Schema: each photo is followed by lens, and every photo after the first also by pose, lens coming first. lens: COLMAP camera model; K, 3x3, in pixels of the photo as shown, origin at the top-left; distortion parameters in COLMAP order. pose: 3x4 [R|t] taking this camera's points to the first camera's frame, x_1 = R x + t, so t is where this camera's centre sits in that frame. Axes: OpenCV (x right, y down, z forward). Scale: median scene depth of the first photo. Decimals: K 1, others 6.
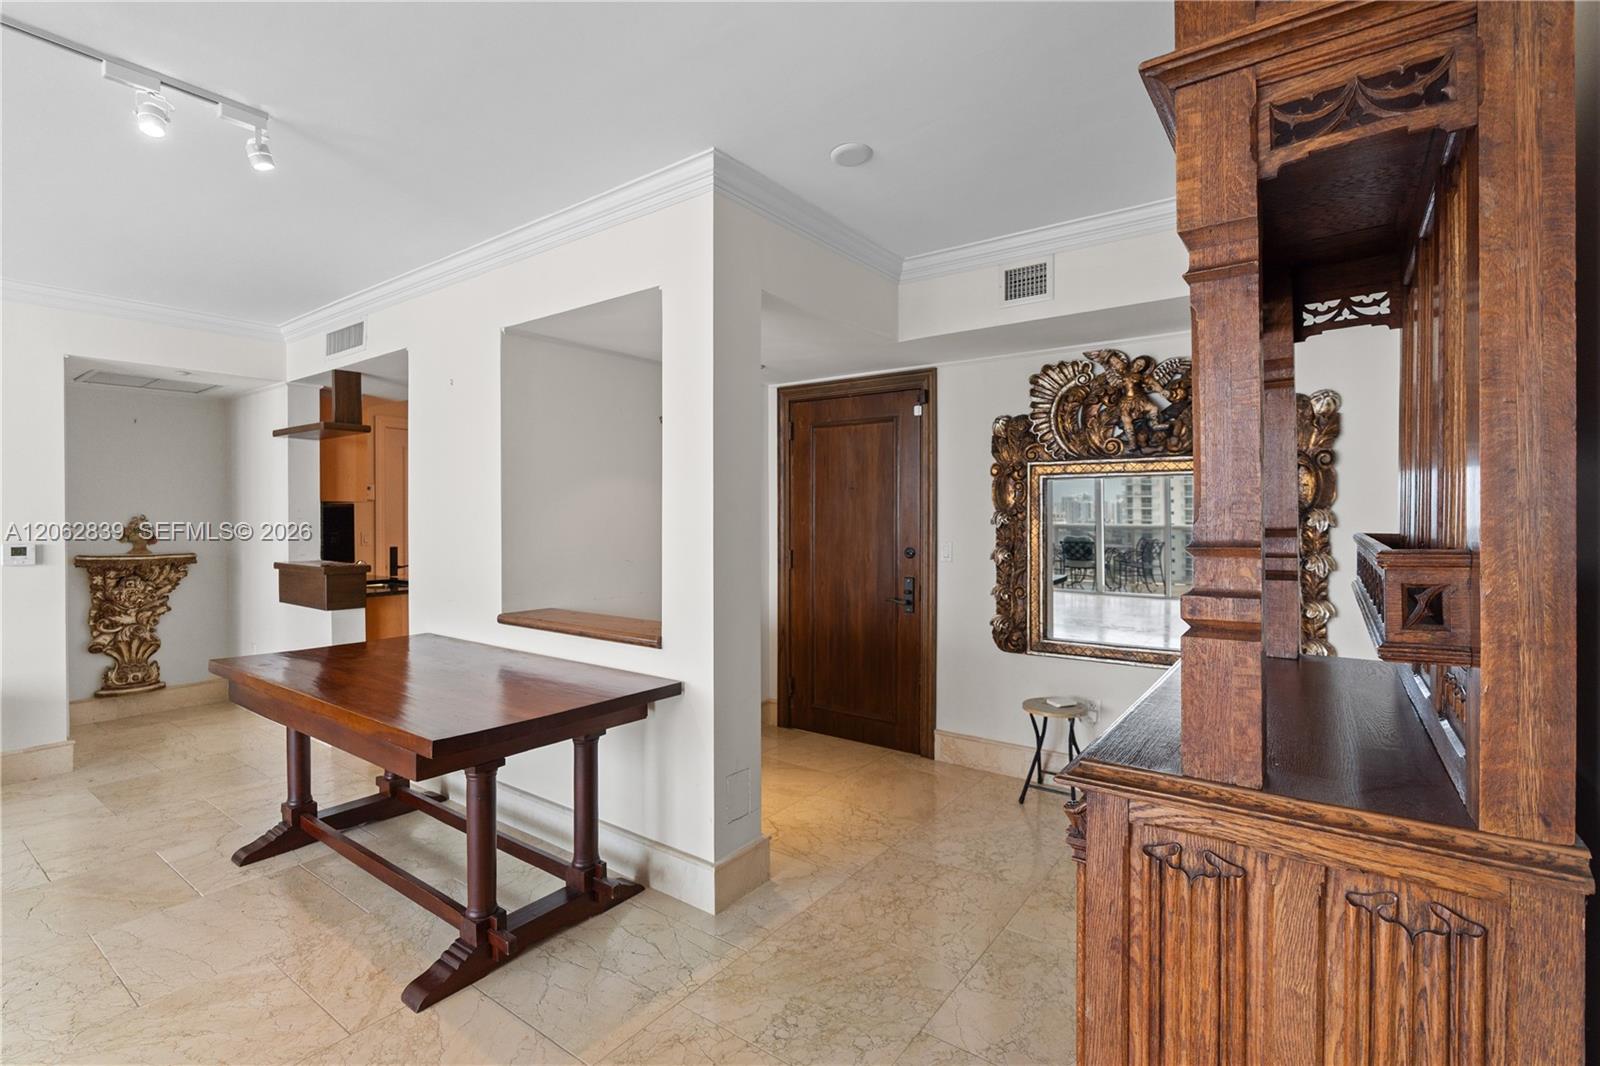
lens RADIAL K [[736.6, 0, 799.9], [0, 736.6, 522.3], [0, 0, 1]] dist [-0.003893, 0.000056]
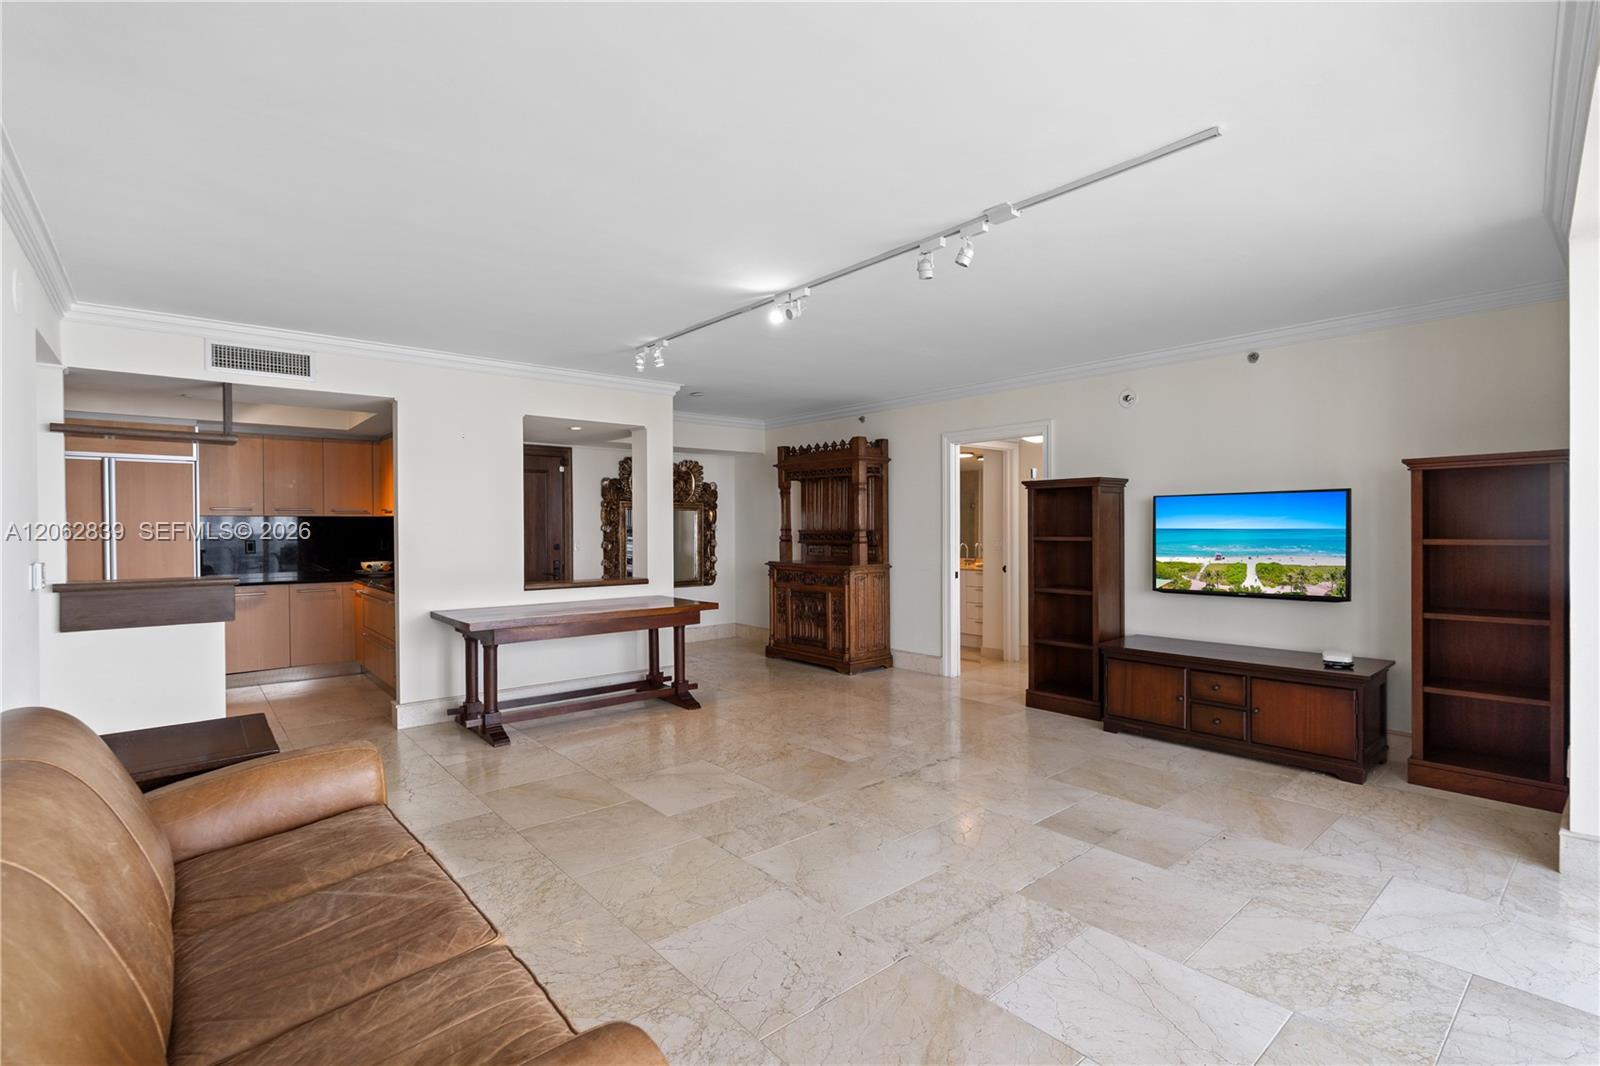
lens RADIAL K [[740.0, 0, 806.6], [0, 740.0, 532.0], [0, 0, 1]] dist [-0.012873, 0.005852]
pose [[0.222044, -0.008612, 0.974999, -1.501447], [0.012282, 0.999906, 0.006035, 0.001318], [-0.974959, 0.010635, 0.222129, -0.002701]]
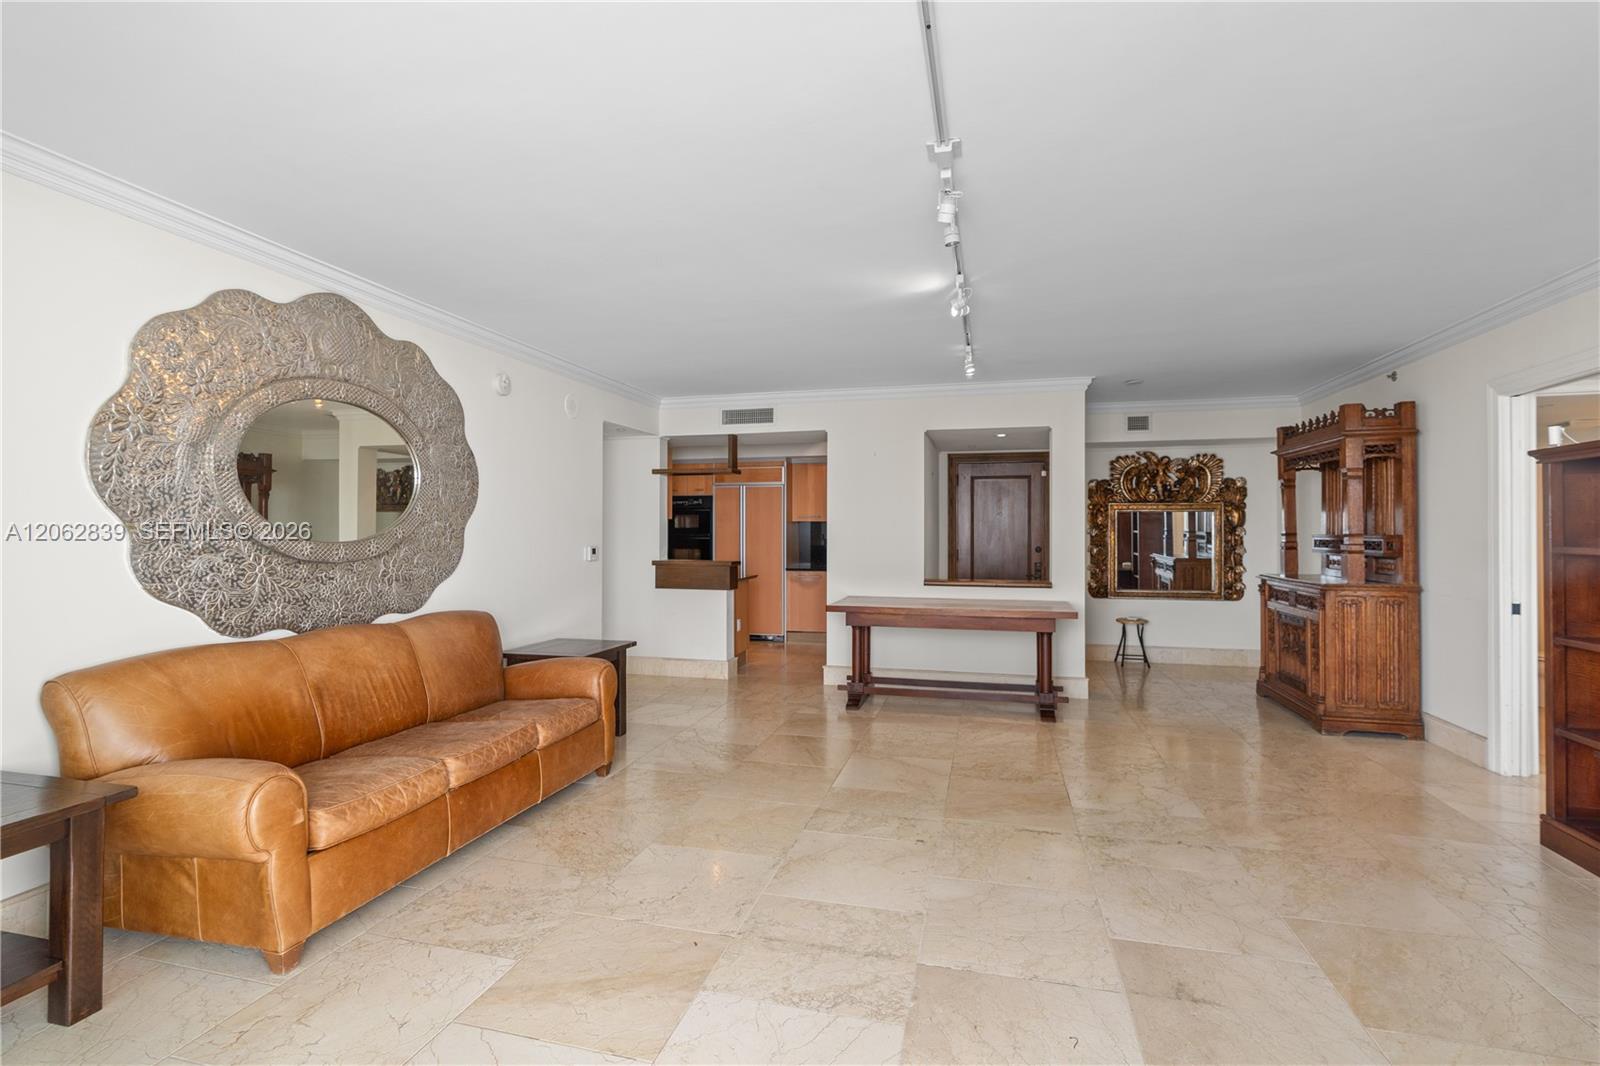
lens RADIAL K [[736.6, 0, 799.9], [0, 736.6, 522.3], [0, 0, 1]] dist [-0.003893, 0.000056]
pose [[0.930101, 0.006602, 0.367244, -1.107282], [0.001672, 0.999752, -0.022206, 0.013243], [-0.367300, 0.021268, 0.929859, -0.516774]]
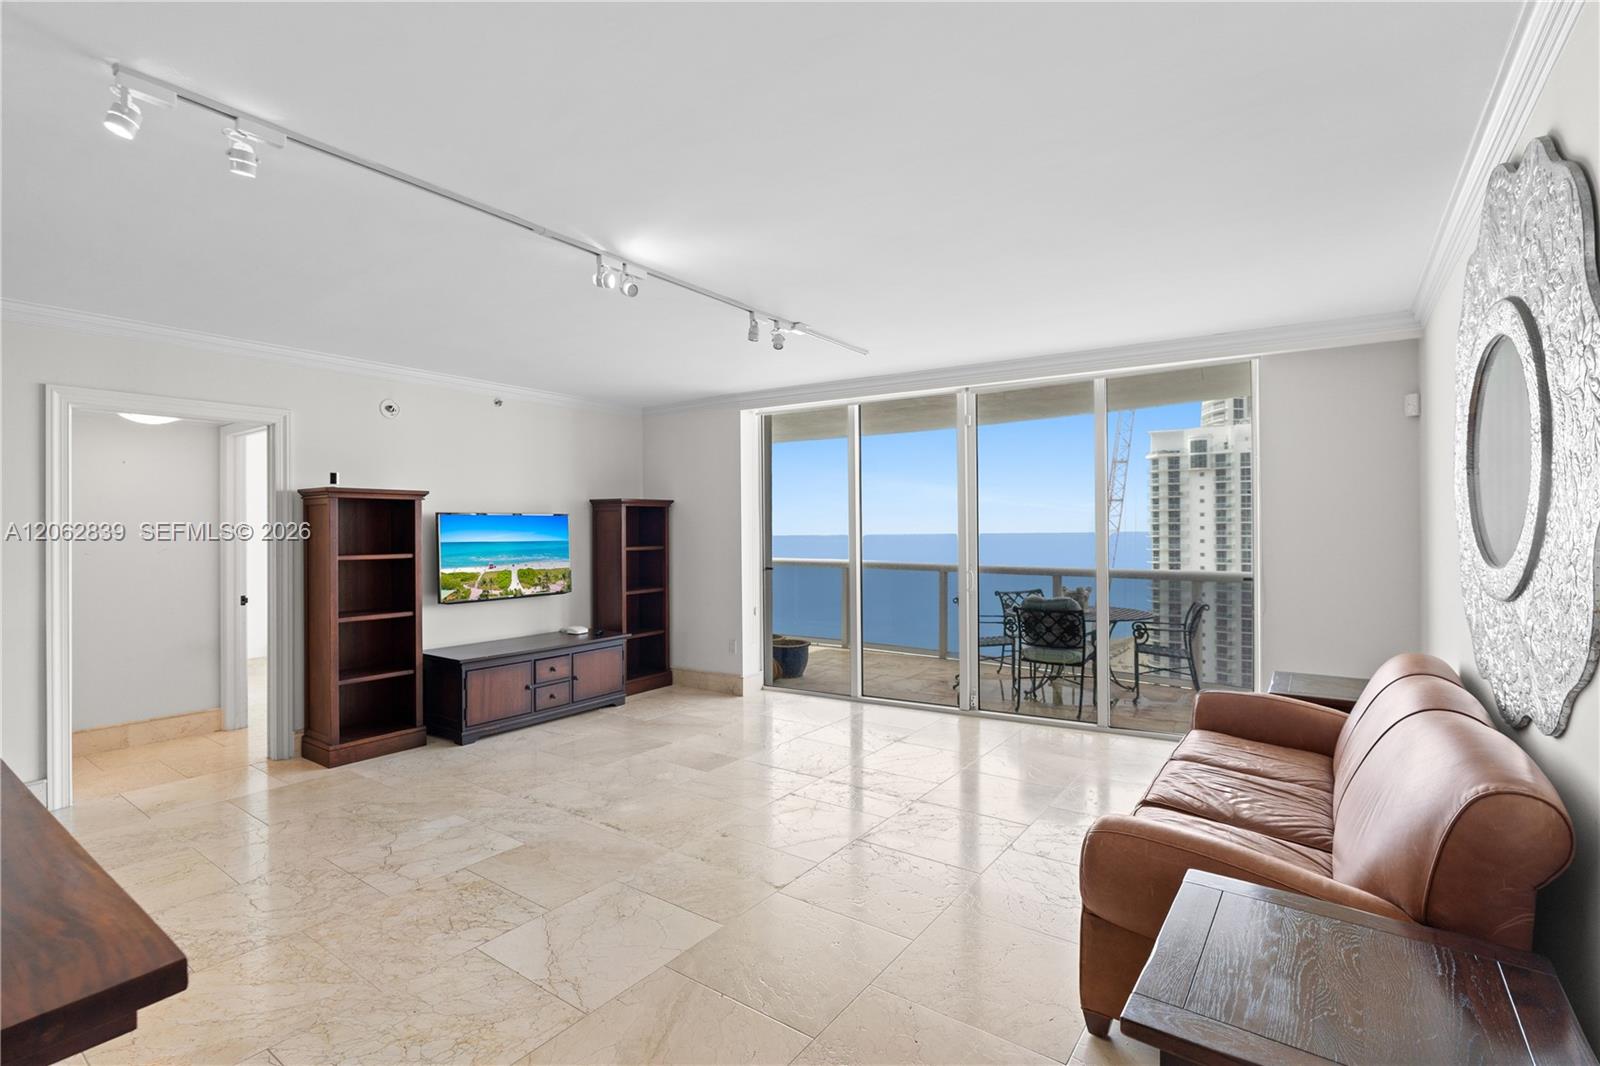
lens RADIAL K [[736.6, 0, 799.9], [0, 736.6, 522.3], [0, 0, 1]] dist [-0.003893, 0.000056]
pose [[-0.999944, 0.004609, -0.009498, -0.787397], [0.004653, 0.999979, -0.004621, -0.016720], [0.009476, -0.004665, -0.999944, 0.970774]]
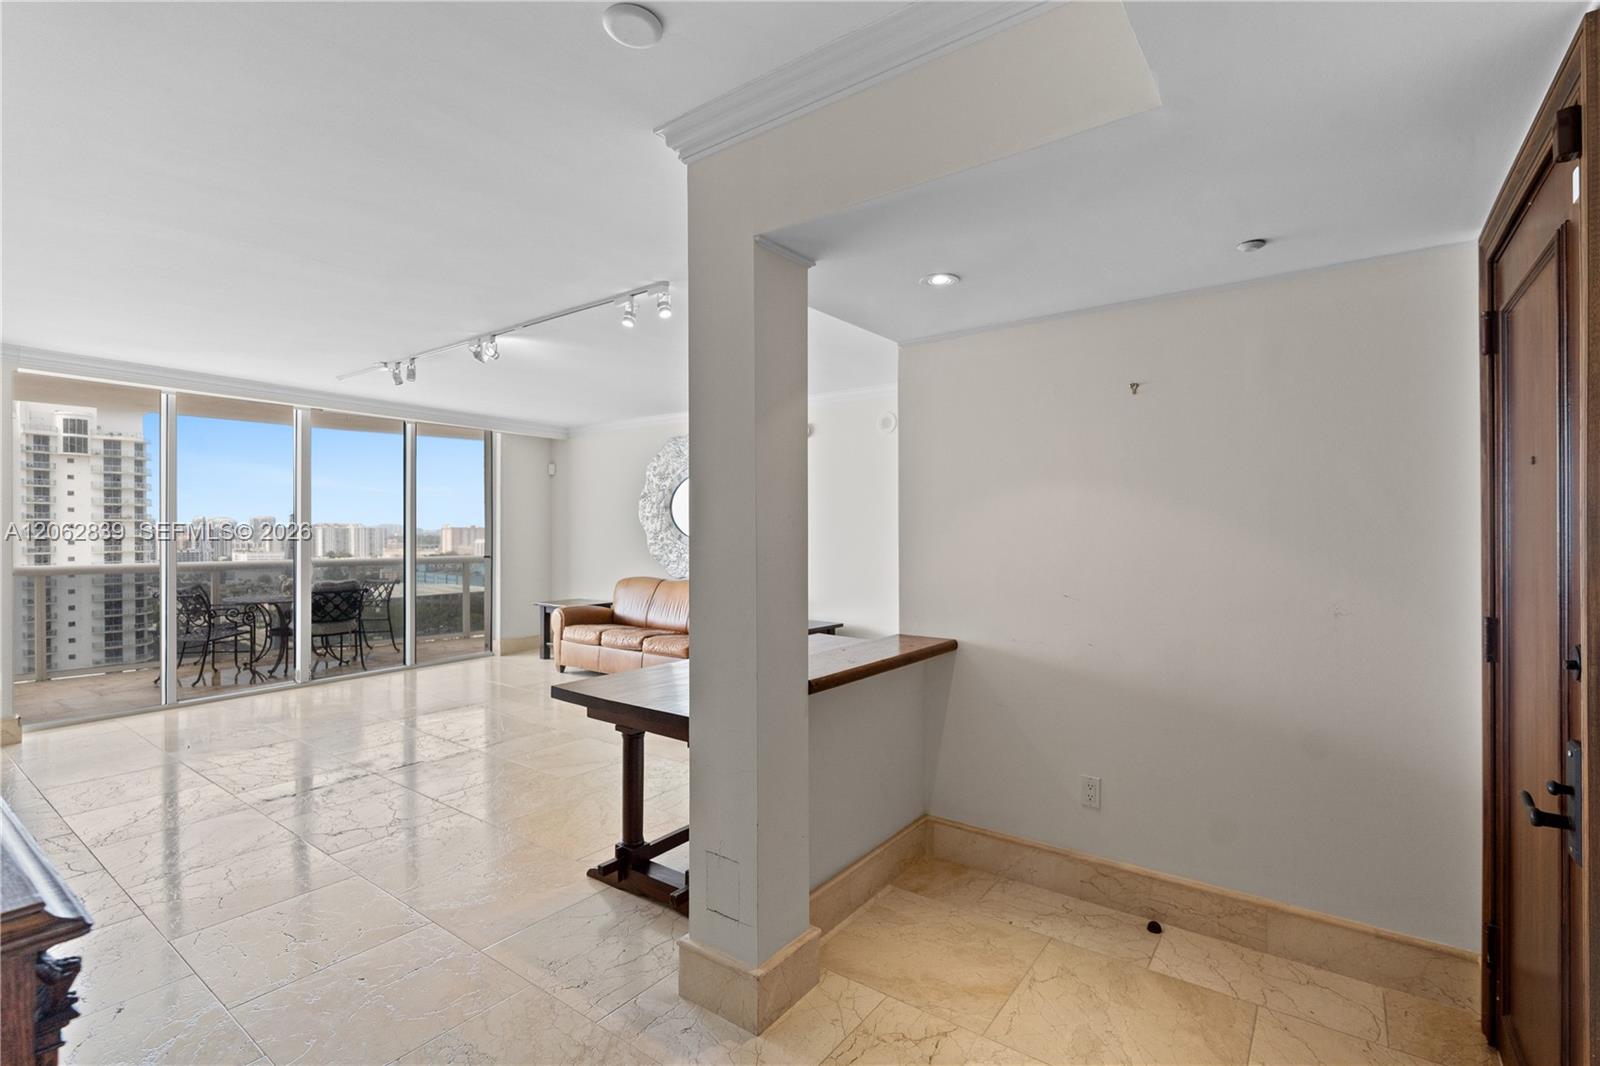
lens RADIAL K [[740.0, 0, 806.6], [0, 740.0, 532.0], [0, 0, 1]] dist [-0.012873, 0.005852]
pose [[0.000222, 0.003377, -0.999994, 0.462303], [-0.009455, 0.999950, 0.003375, -0.011875], [0.999955, 0.009454, 0.000254, 0.691582]]
